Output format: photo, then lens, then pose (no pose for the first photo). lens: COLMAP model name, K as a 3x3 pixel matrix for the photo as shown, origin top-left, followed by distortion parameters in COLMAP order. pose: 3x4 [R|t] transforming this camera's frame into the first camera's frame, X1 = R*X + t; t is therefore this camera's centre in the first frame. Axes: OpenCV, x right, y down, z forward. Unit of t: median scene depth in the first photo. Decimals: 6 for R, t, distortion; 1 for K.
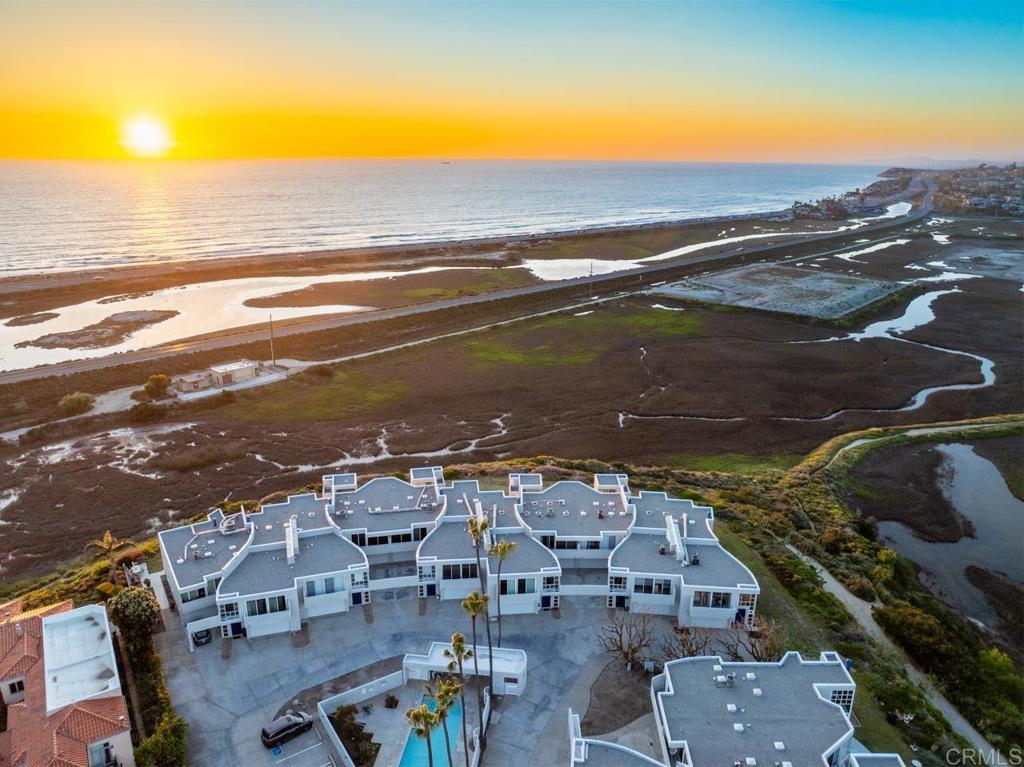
lens RADIAL K [[728.9, 0, 519.1], [0, 728.9, 389.0], [0, 0, 1]] dist [-0.040858, 0.006575]
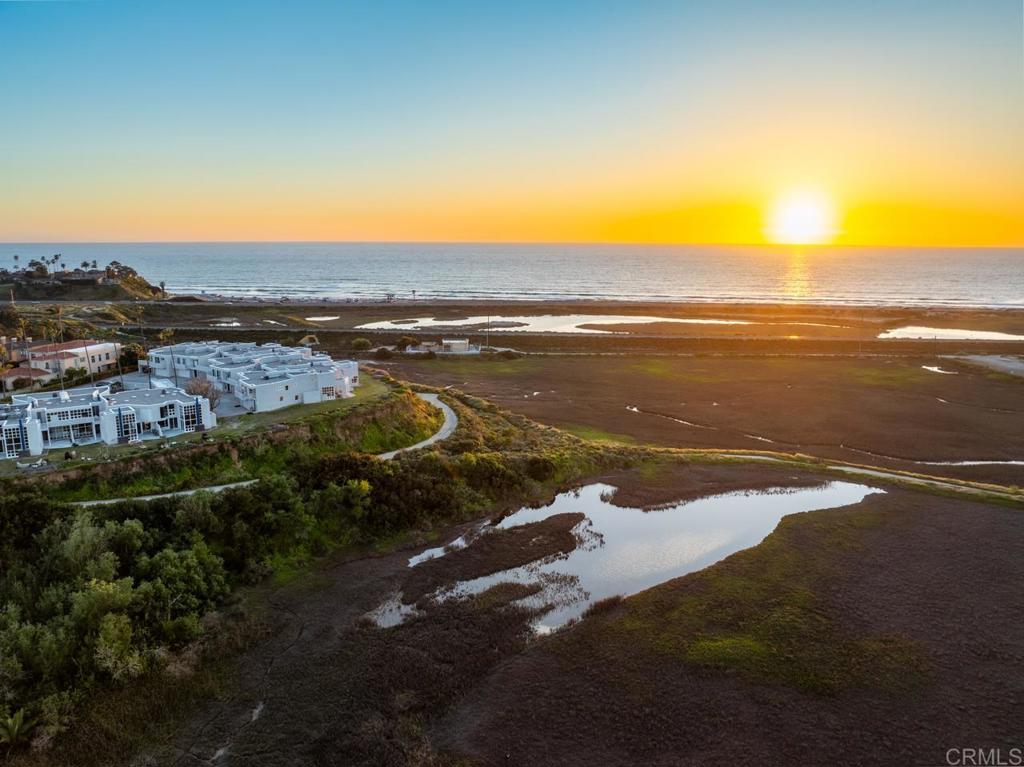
lens RADIAL K [[728.9, 0, 510.5], [0, 728.9, 375.4], [0, 0, 1]] dist [-0.040858, 0.006575]
pose [[0.665510, 0.129739, -0.735026, 0.921477], [-0.226917, 0.973333, -0.033653, 0.073243], [0.711059, 0.189186, 0.677203, 0.101599]]
